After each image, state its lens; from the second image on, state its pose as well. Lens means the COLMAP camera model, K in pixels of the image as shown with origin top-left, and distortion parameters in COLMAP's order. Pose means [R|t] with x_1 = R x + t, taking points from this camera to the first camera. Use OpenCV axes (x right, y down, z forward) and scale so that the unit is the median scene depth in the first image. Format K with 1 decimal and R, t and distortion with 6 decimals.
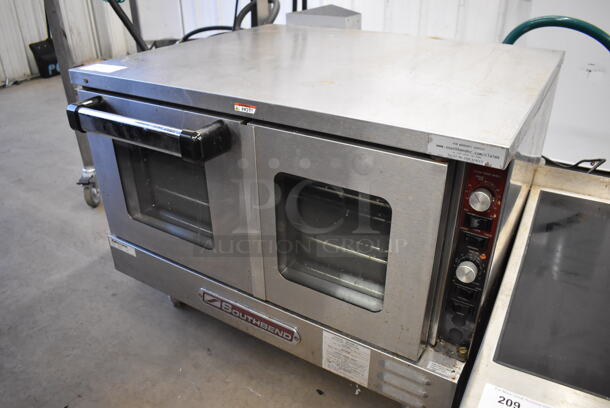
lens RADIAL K [[456.9, 0, 301.9], [0, 456.9, 202.3], [0, 0, 1]] dist [-0.083267, -0.004676]
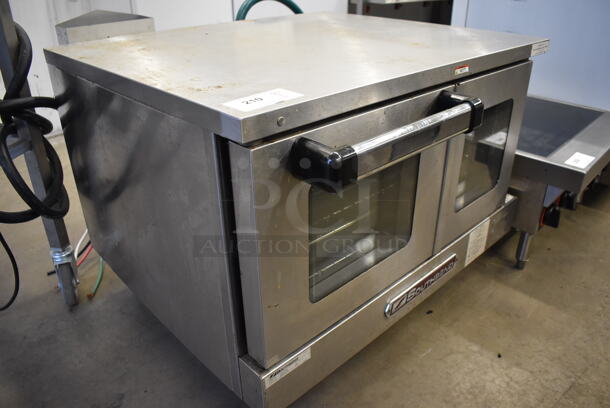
lens RADIAL K [[456.9, 0, 306.5], [0, 456.9, 206.2], [0, 0, 1]] dist [-0.083267, -0.004676]
pose [[0.280236, -0.458148, 0.843545, -0.986489], [0.483226, 0.826622, 0.288423, -0.323611], [-0.829433, 0.326797, 0.453039, 0.695279]]
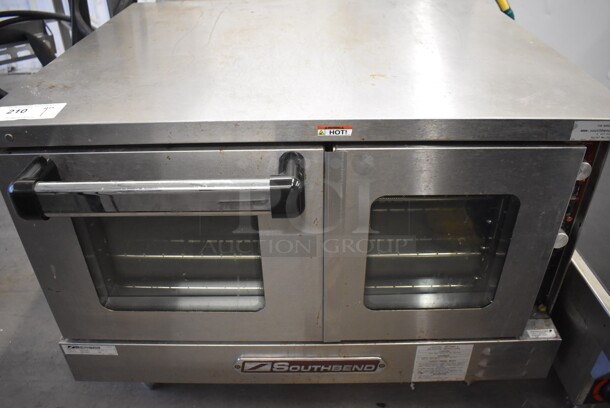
lens RADIAL K [[456.9, 0, 304.1], [0, 456.9, 203.8], [0, 0, 1]] dist [-0.083267, -0.004676]
pose [[0.858562, -0.270587, 0.435493, -0.422958], [0.259334, 0.961915, 0.086401, -0.124671], [-0.442286, 0.038757, 0.896036, 0.221578]]
